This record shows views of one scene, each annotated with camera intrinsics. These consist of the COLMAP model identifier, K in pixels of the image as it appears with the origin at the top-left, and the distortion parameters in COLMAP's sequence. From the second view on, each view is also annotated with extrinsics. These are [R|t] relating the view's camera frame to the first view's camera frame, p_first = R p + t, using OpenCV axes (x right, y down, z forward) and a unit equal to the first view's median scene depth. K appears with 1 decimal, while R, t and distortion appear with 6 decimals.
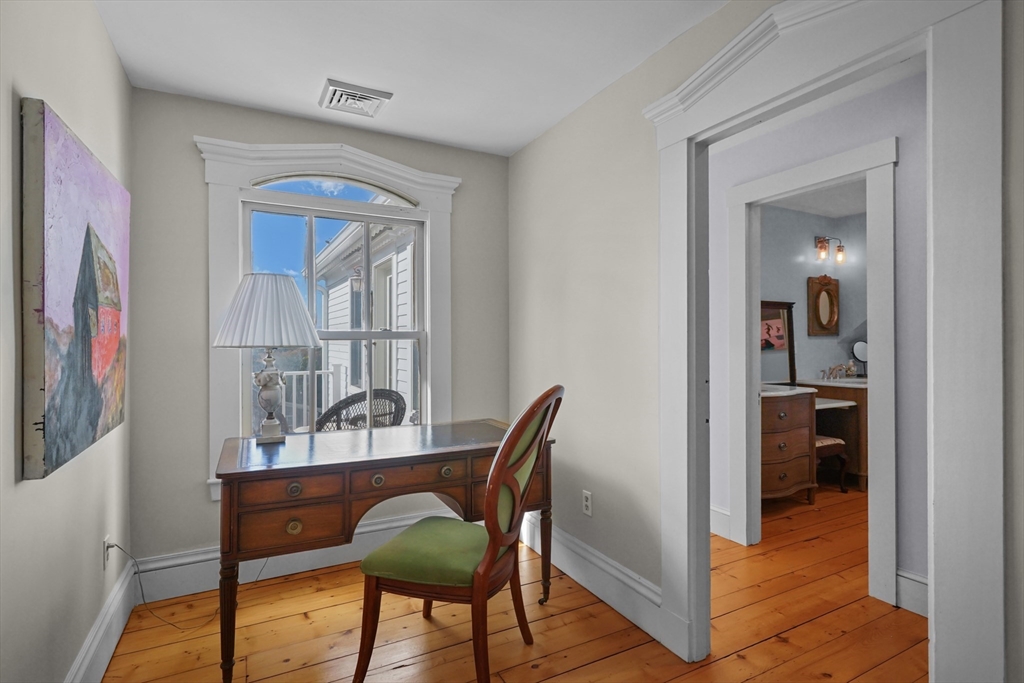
lens RADIAL K [[496.5, 0, 511.7], [0, 496.5, 338.2], [0, 0, 1]] dist [0.006580, -0.006229]
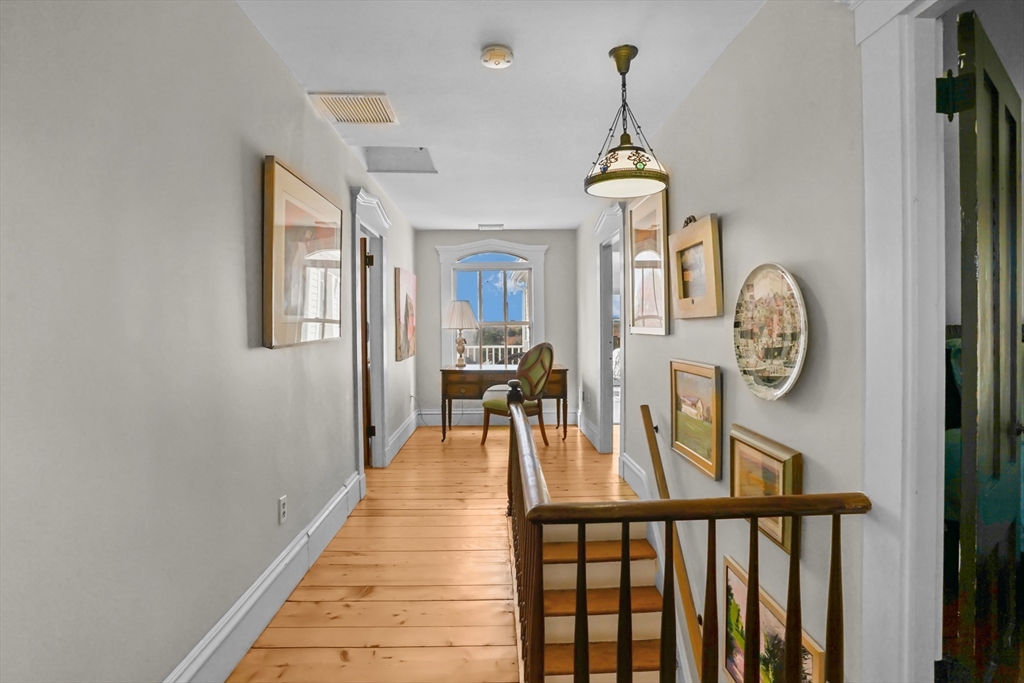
lens RADIAL K [[496.5, 0, 510.1], [0, 496.5, 335.8], [0, 0, 1]] dist [0.006580, -0.006229]
pose [[0.899534, 0.003133, -0.436840, 1.020087], [0.007041, 0.999740, 0.021670, -0.002708], [0.436795, -0.022569, 0.899278, -1.407502]]
